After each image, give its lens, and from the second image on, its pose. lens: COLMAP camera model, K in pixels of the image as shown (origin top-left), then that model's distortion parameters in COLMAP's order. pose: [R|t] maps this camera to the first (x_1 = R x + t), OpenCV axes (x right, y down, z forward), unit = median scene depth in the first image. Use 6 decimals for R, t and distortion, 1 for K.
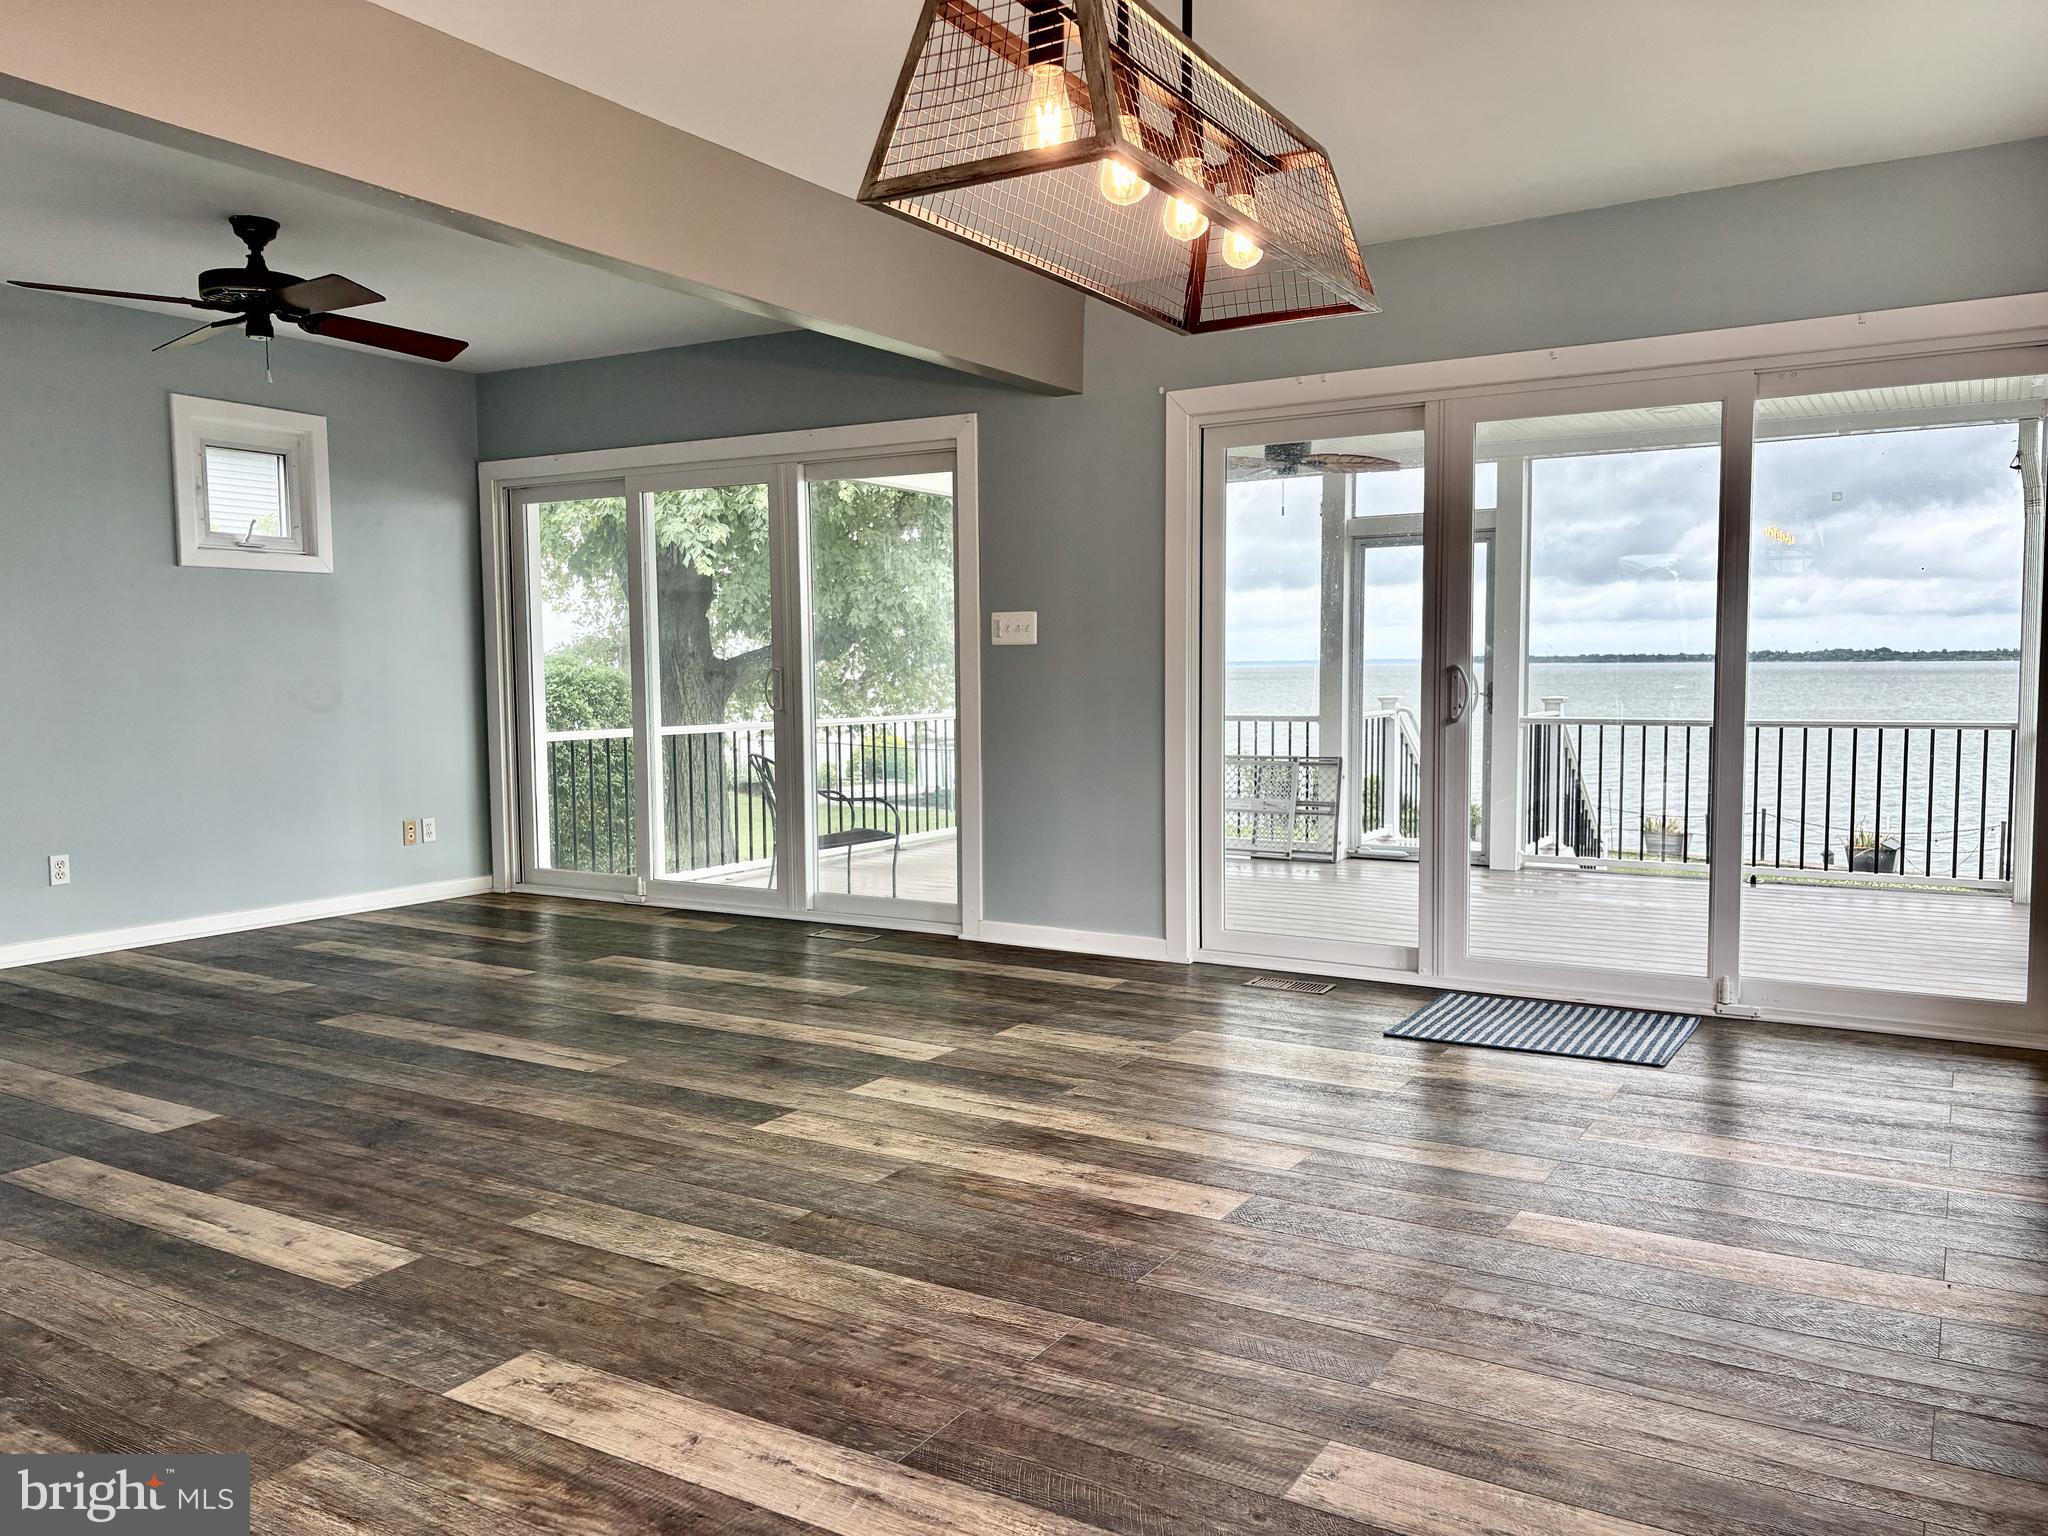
lens RADIAL K [[1555.9, 0, 1030.5], [0, 1555.9, 762.8], [0, 0, 1]] dist [0.054357, -0.060793]
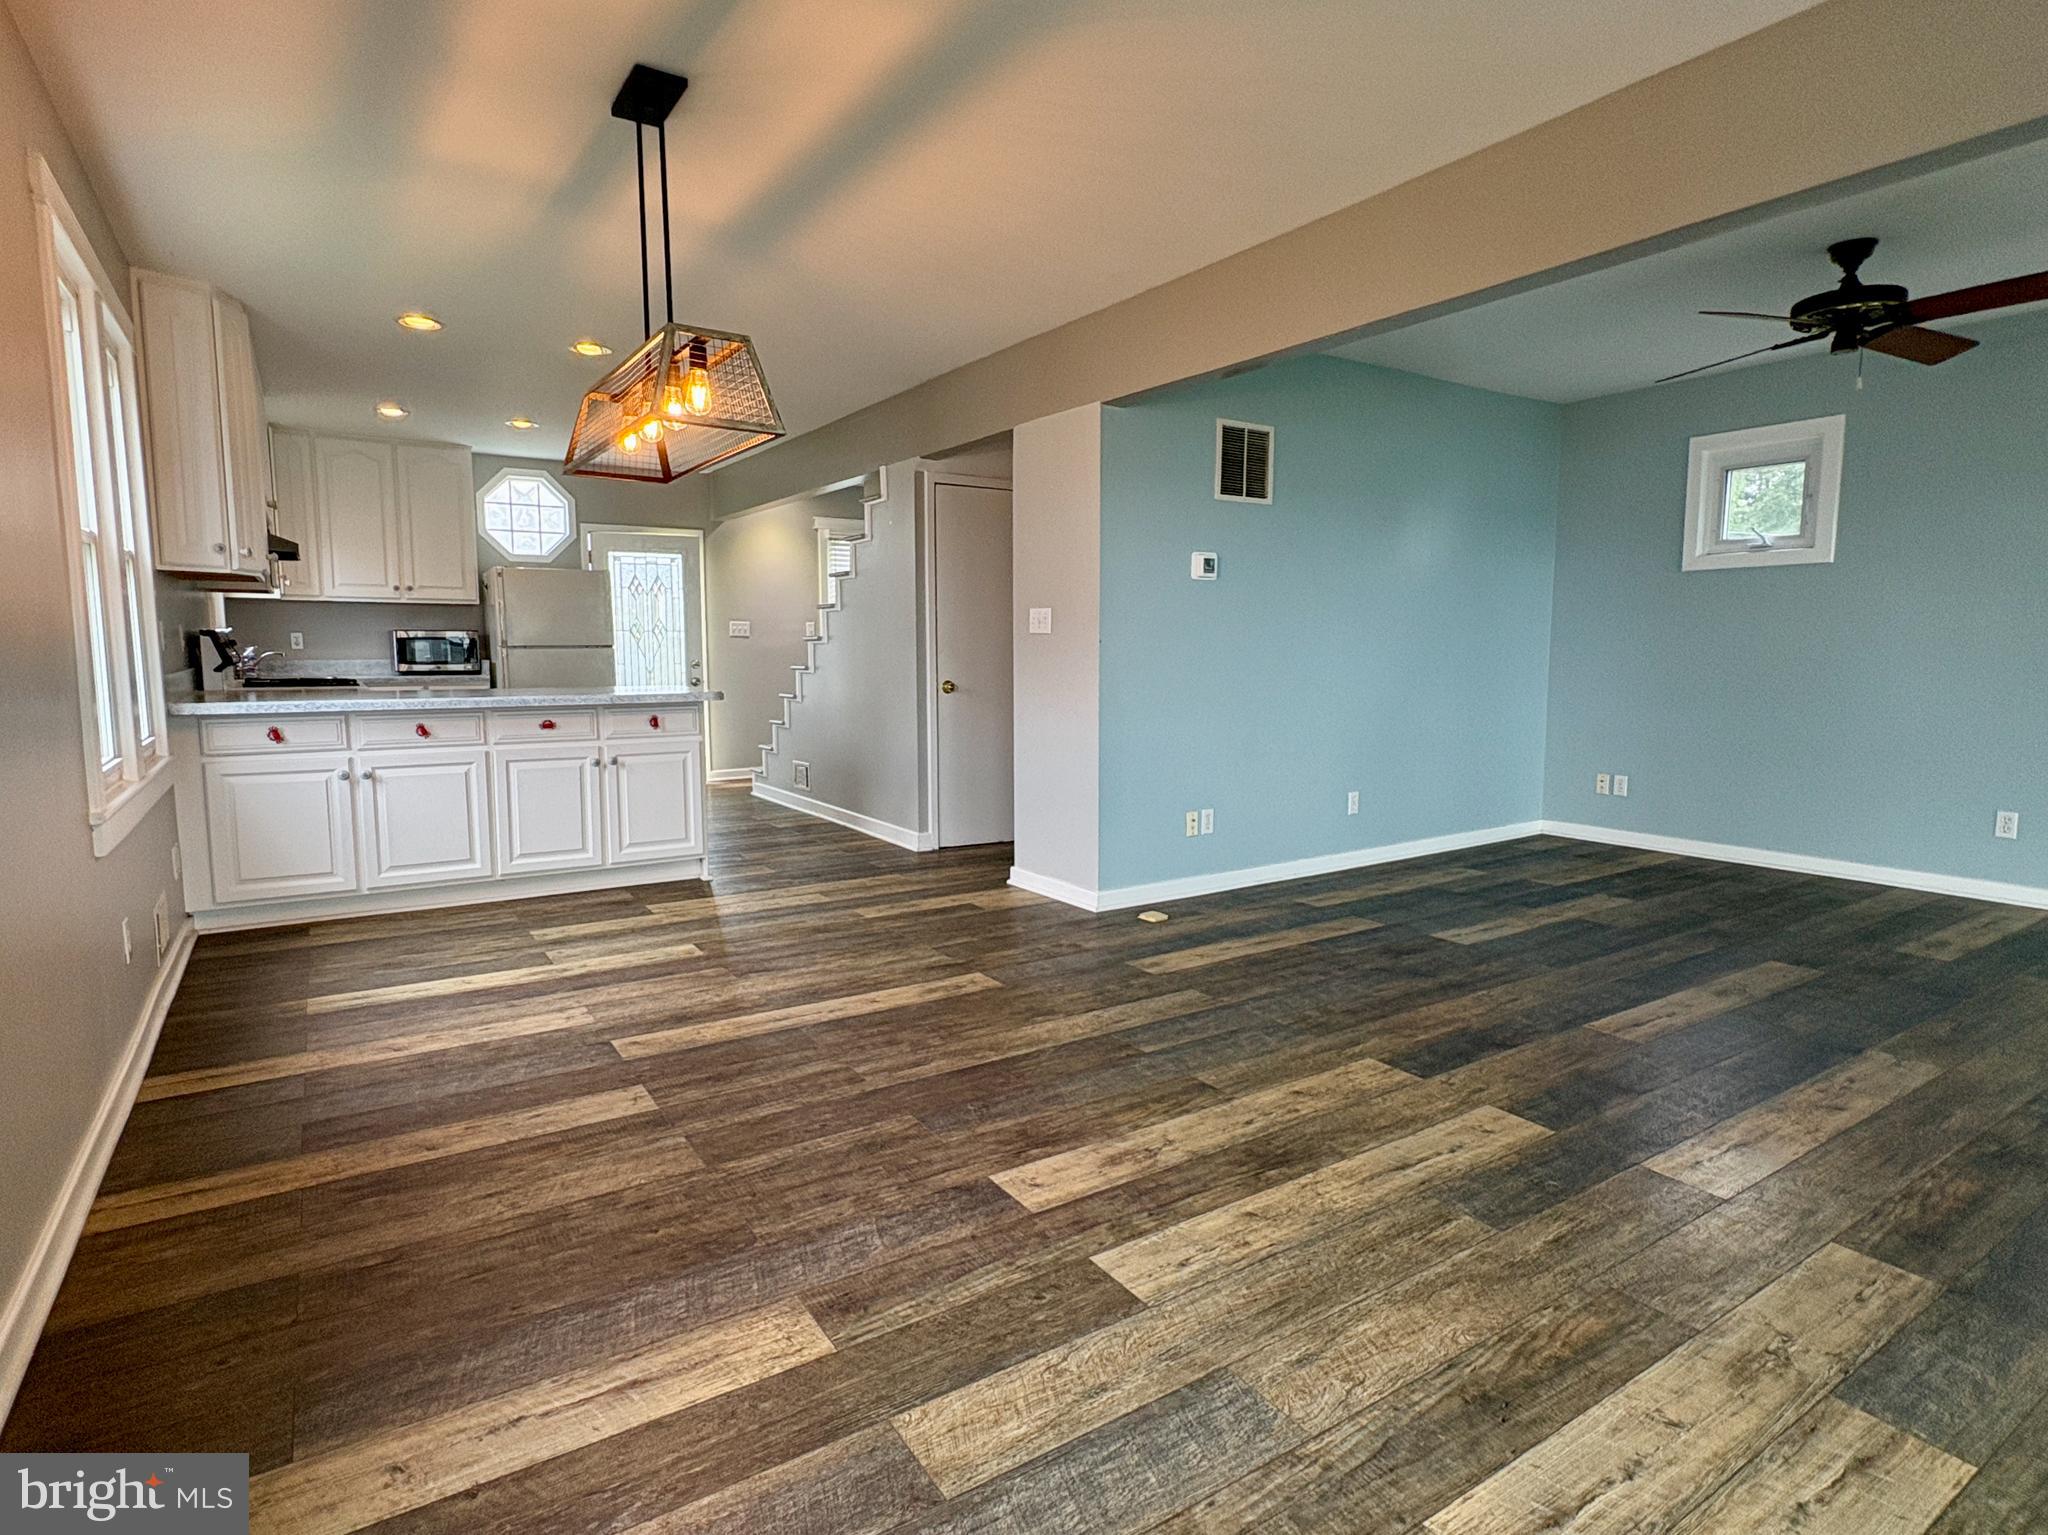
lens RADIAL K [[1072.1, 0, 1013.3], [0, 1072.1, 764.9], [0, 0, 1]] dist [0.006638, -0.003523]
pose [[-0.440204, 0.106836, -0.891519, 0.632488], [-0.052592, 0.988124, 0.144380, -0.080448], [0.896356, 0.110444, -0.429357, 1.113713]]
